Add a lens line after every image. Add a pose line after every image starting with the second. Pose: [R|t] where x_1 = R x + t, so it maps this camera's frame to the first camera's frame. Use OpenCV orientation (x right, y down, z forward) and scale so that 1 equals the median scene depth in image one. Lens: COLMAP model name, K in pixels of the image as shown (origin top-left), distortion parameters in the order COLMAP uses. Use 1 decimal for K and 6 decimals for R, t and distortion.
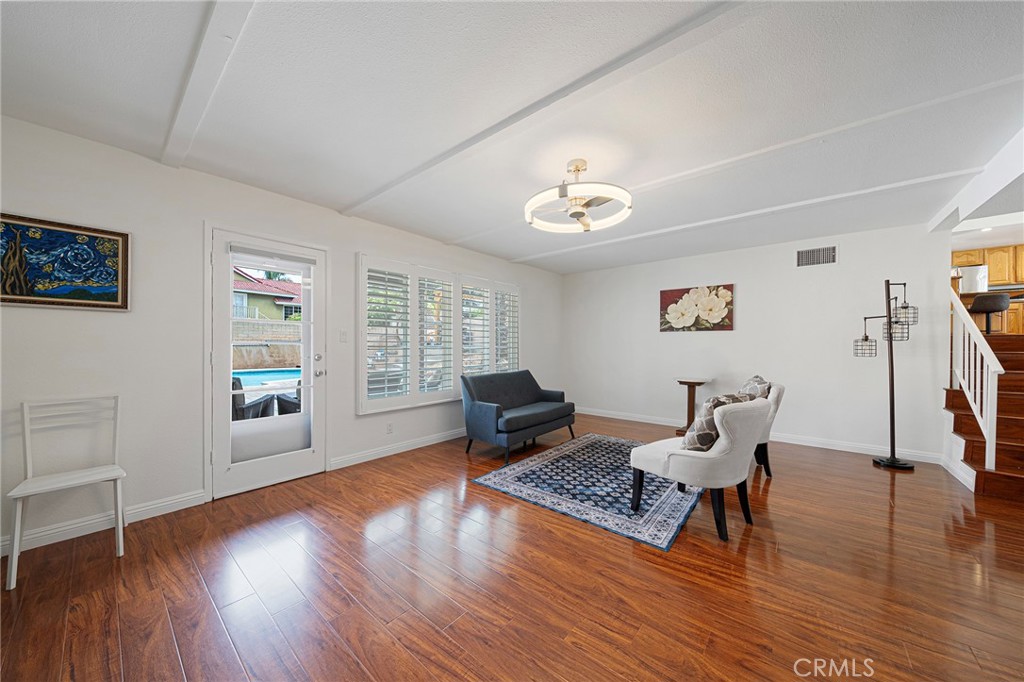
lens RADIAL K [[355.9, 0, 504.8], [0, 355.9, 344.1], [0, 0, 1]] dist [-0.000297, -0.000166]
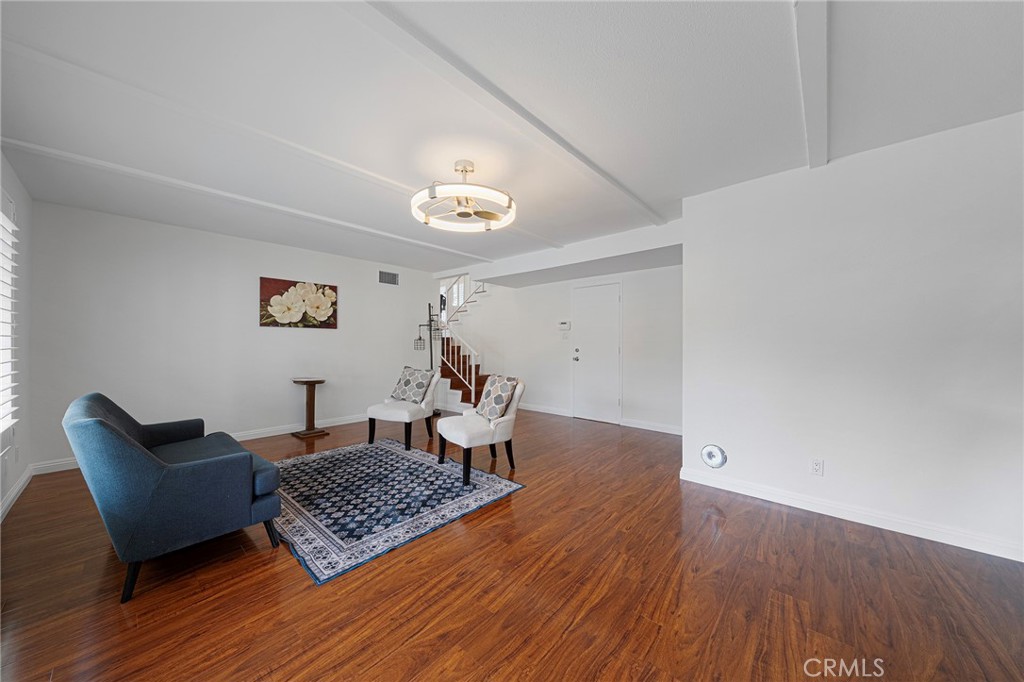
lens RADIAL K [[355.9, 0, 504.8], [0, 355.9, 344.1], [0, 0, 1]] dist [-0.000297, -0.000166]
pose [[0.019401, -0.005208, 0.999798, -0.563638], [-0.006822, 0.999962, 0.005342, -0.001866], [-0.999789, -0.006924, 0.019365, 0.604376]]
